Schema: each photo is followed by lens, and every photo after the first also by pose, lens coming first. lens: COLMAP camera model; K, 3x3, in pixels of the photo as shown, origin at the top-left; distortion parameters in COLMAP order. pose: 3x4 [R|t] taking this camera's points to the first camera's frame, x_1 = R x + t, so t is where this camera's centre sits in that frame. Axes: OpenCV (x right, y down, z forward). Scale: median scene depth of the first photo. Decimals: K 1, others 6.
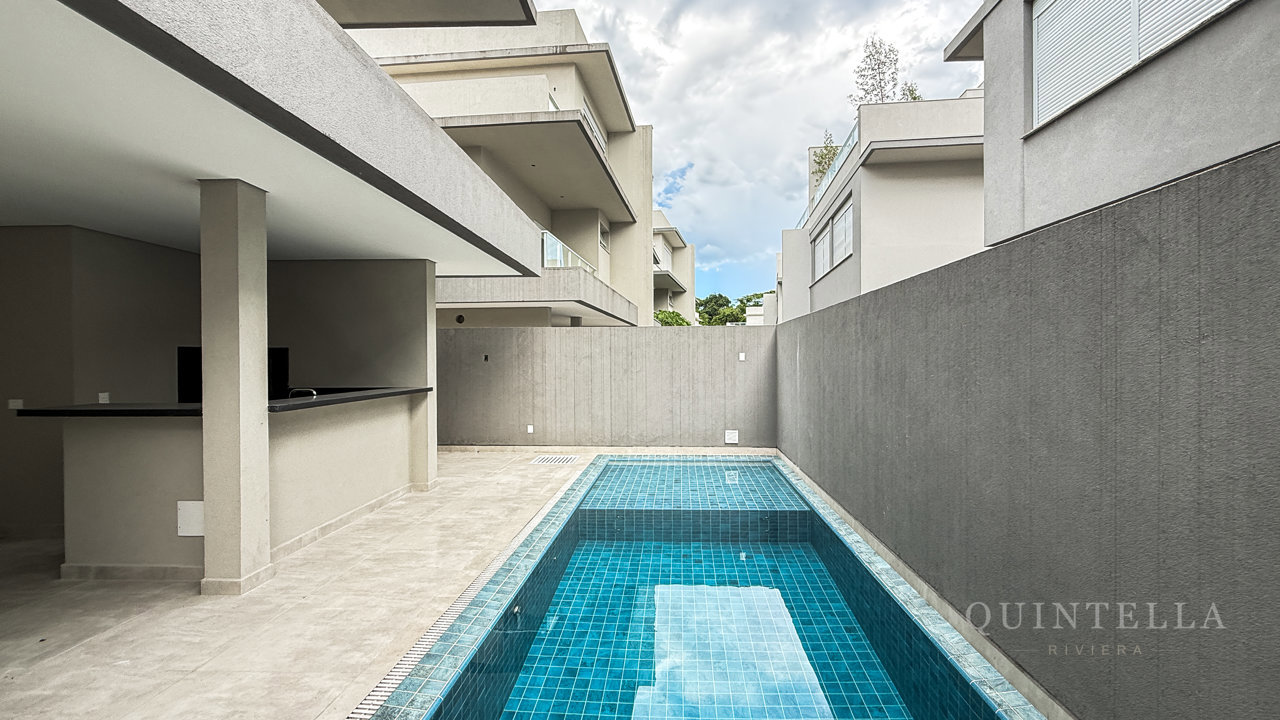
lens RADIAL K [[523.0, 0, 655.6], [0, 523.0, 362.6], [0, 0, 1]] dist [0.001357, 0.000286]
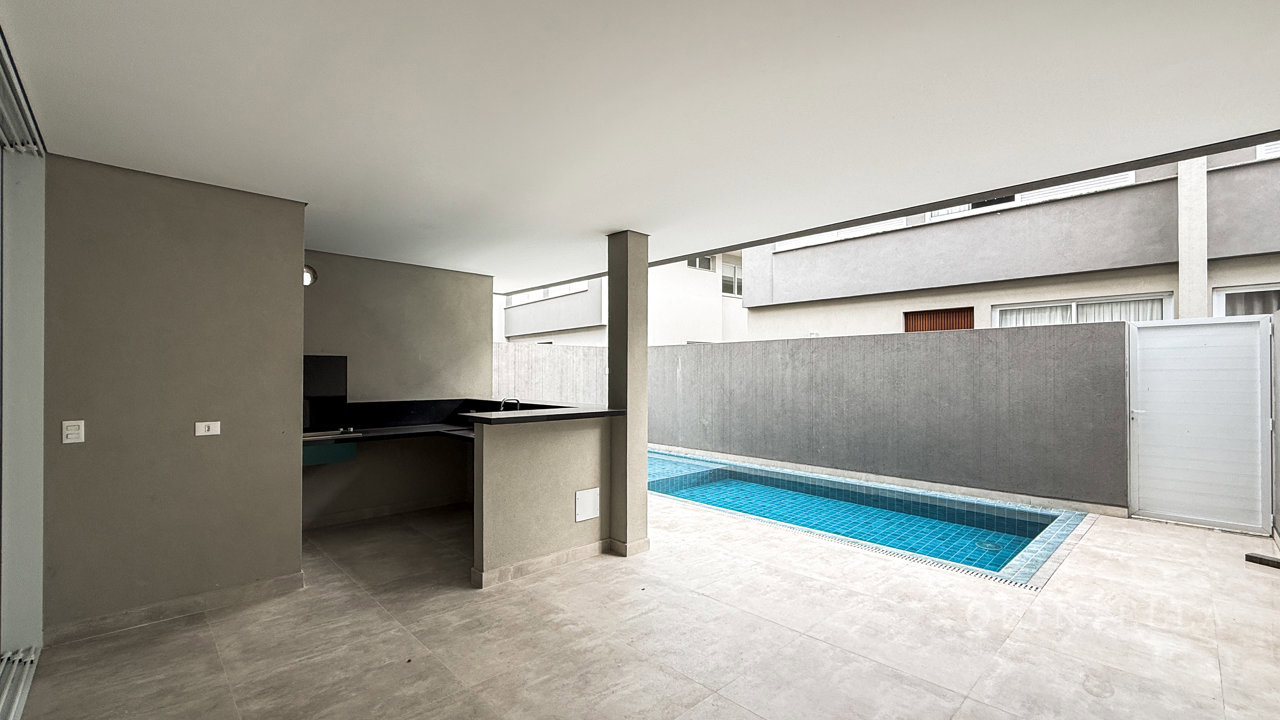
lens RADIAL K [[529.0, 0, 636.1], [0, 529.0, 371.5], [0, 0, 1]] dist [-0.000927, -0.000240]
pose [[0.706180, 0.007838, 0.707989, -0.981973], [-0.000674, 0.999946, -0.010398, 0.004764], [-0.708032, 0.006866, 0.706147, 0.044902]]
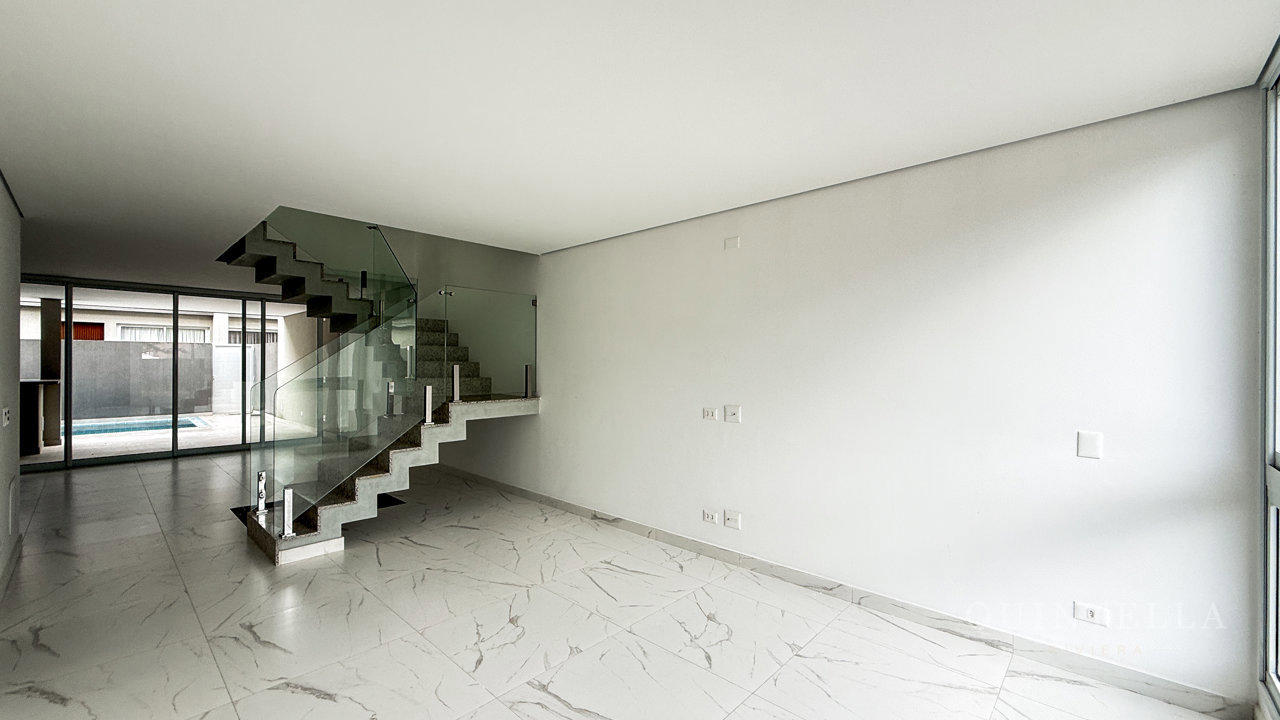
lens RADIAL K [[511.0, 0, 634.9], [0, 511.0, 361.7], [0, 0, 1]] dist [-0.001670, -0.000083]
pose [[-0.744932, 0.000057, 0.667141, -2.562001], [-0.000129, 1.000000, -0.000229, -0.005587], [-0.667141, -0.000257, -0.744932, 0.482274]]
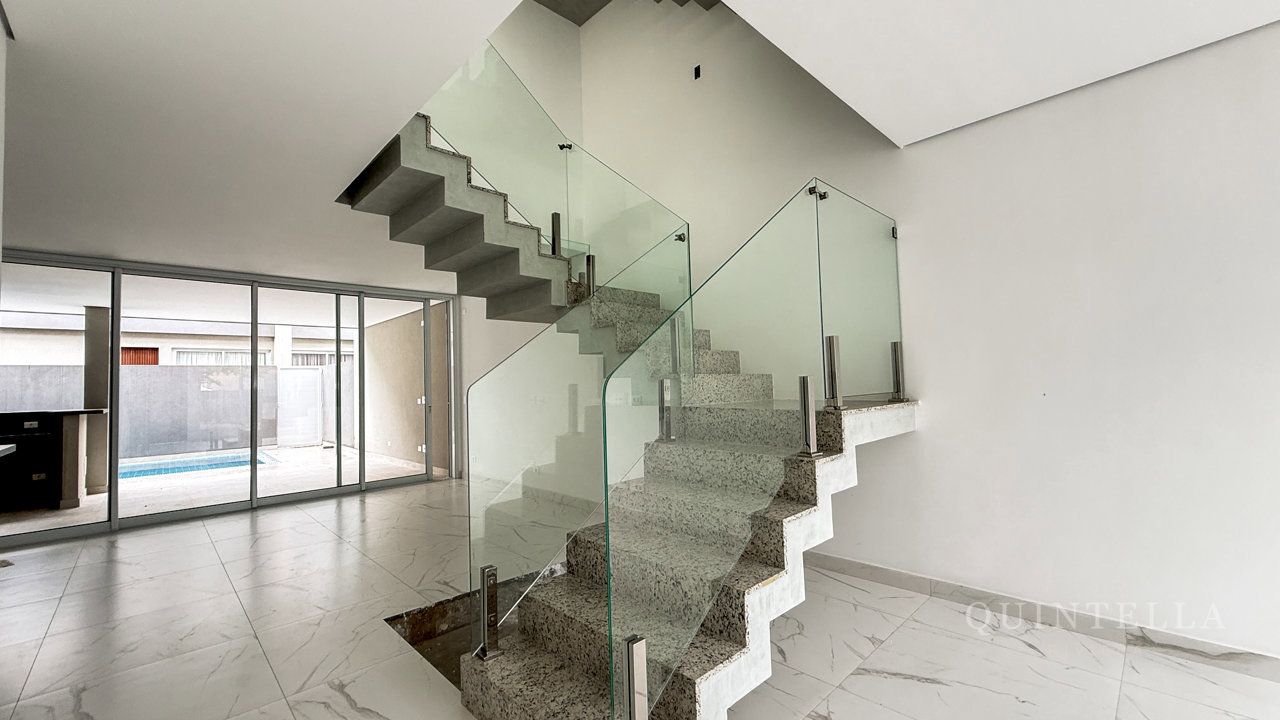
lens RADIAL K [[511.0, 0, 634.9], [0, 511.0, 361.7], [0, 0, 1]] dist [-0.001670, -0.000083]
pose [[-0.708924, 0.054620, 0.703167, -2.062618], [0.034123, 0.998485, -0.043158, 0.026794], [-0.704459, -0.006602, -0.709714, 0.471736]]
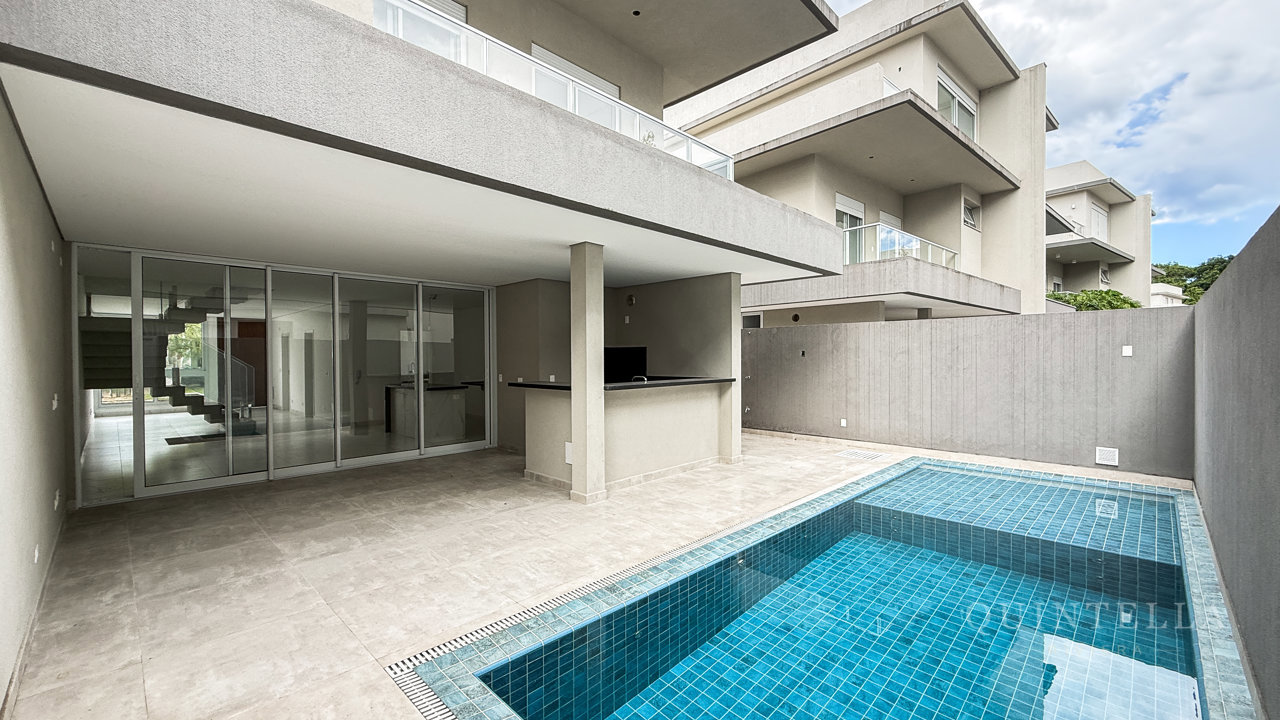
lens RADIAL K [[511.0, 0, 634.9], [0, 511.0, 361.7], [0, 0, 1]] dist [-0.001670, -0.000083]
pose [[0.732851, 0.007563, -0.680348, 0.202134], [-0.001820, 0.999956, 0.009155, -0.001627], [0.680387, -0.005471, 0.732832, -0.016140]]
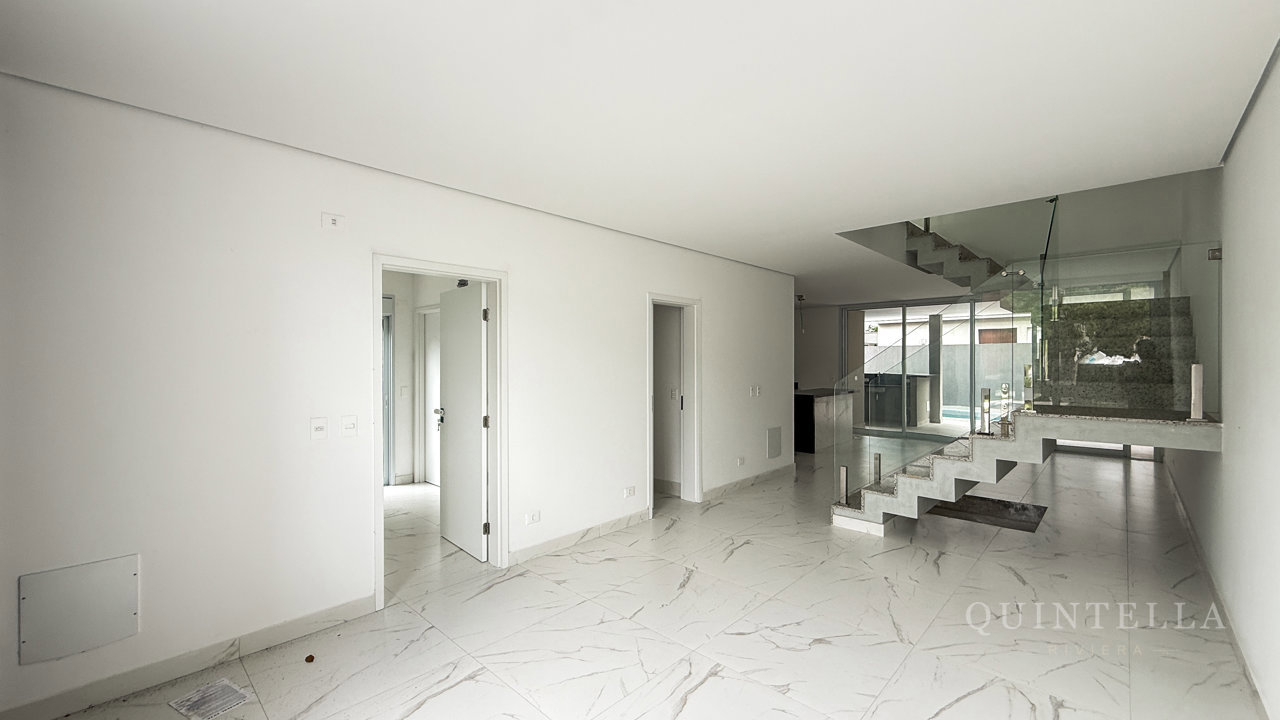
lens RADIAL K [[511.0, 0, 634.9], [0, 511.0, 361.7], [0, 0, 1]] dist [-0.001670, -0.000083]
pose [[0.672946, -0.000371, 0.739692, -2.586854], [0.002484, 0.999995, -0.001758, -0.003410], [-0.739688, 0.003021, 0.672944, 0.069920]]
